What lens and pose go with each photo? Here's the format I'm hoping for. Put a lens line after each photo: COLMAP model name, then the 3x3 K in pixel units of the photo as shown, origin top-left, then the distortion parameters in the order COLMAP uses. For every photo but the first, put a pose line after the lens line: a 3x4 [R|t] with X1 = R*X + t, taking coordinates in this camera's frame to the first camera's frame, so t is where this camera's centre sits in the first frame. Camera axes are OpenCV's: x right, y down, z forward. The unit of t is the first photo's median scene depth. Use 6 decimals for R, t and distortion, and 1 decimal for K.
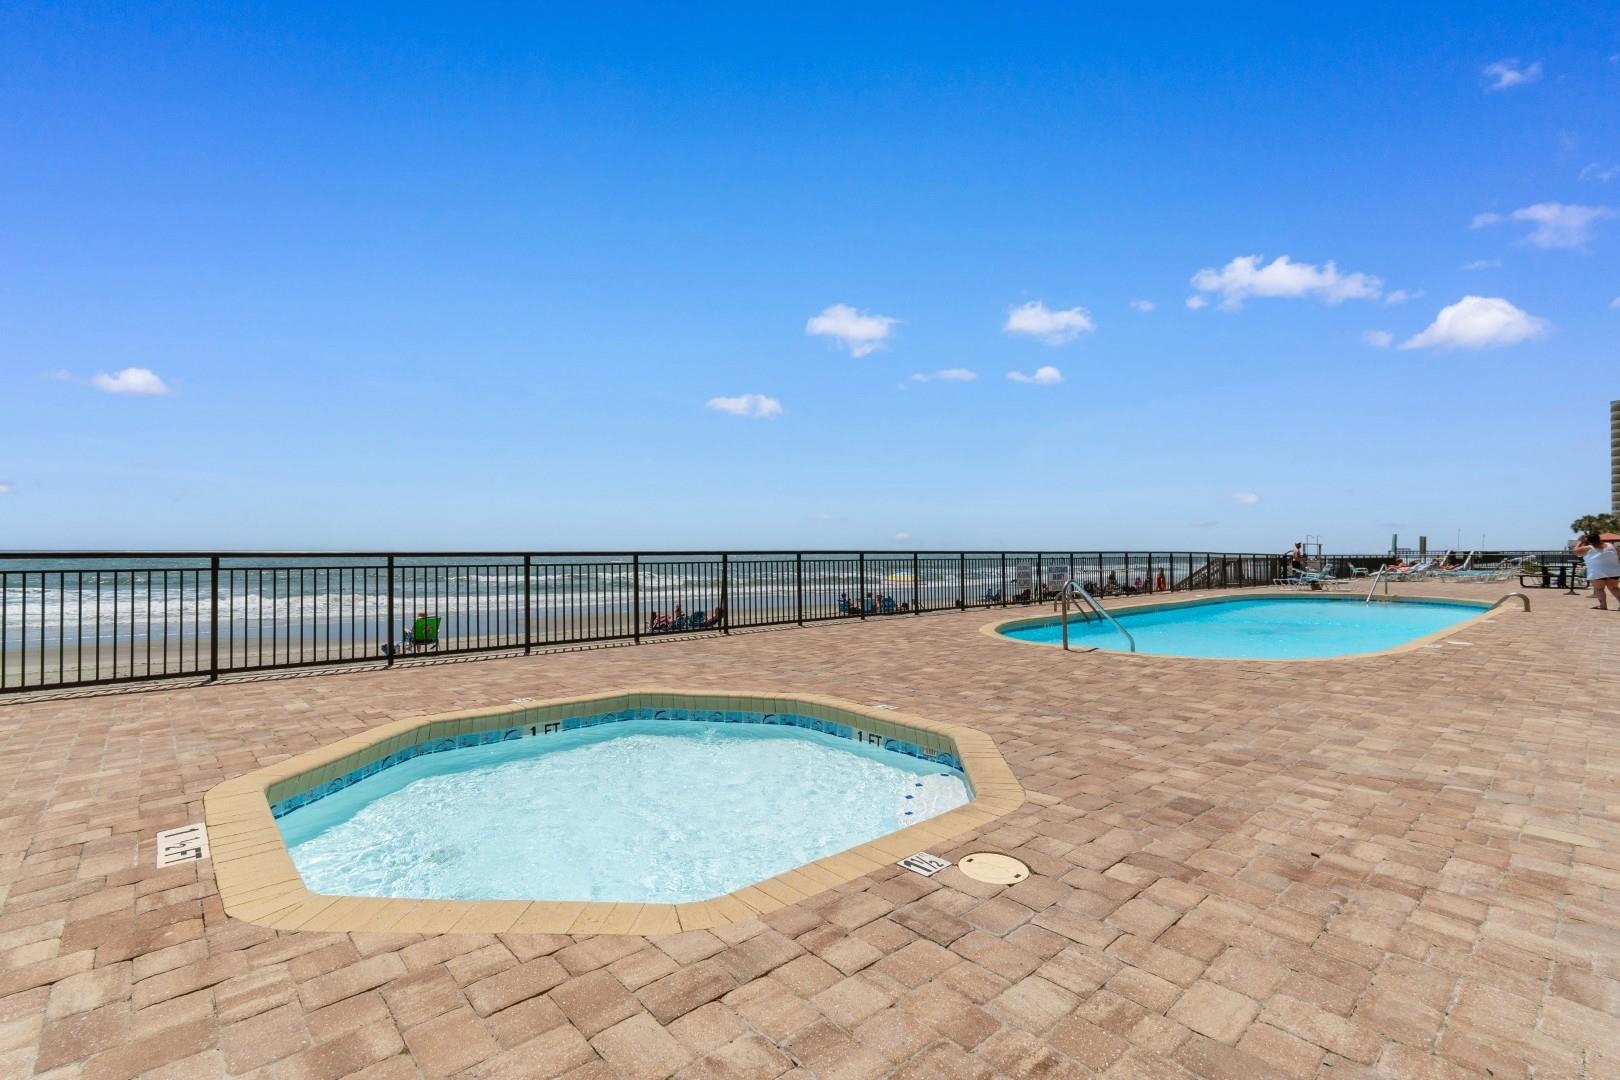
lens RADIAL K [[687.8, 0, 819.4], [0, 687.8, 547.6], [0, 0, 1]] dist [-0.000243, -0.000204]
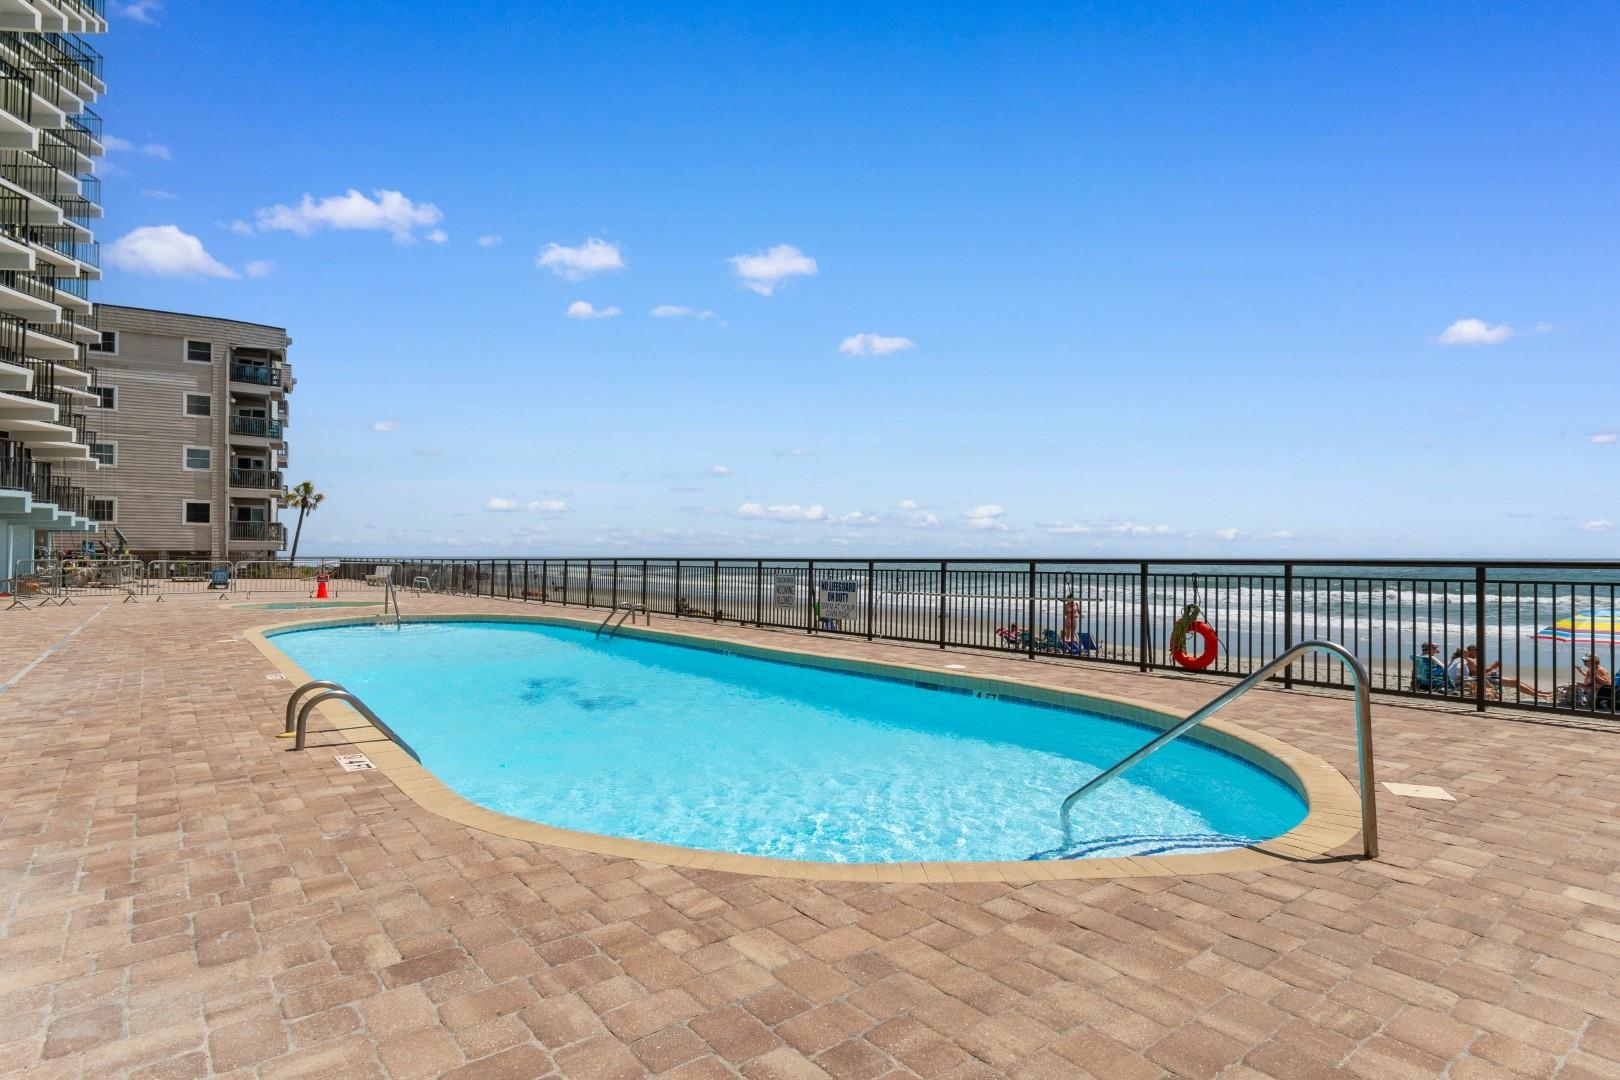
lens RADIAL K [[881.9, 0, 807.6], [0, 881.9, 543.8], [0, 0, 1]] dist [0.000534, -0.000140]
pose [[-0.055724, -0.016511, -0.998310, 0.979457], [0.003684, 0.999853, -0.016742, 0.003985], [0.998439, -0.004611, -0.055655, 0.839882]]
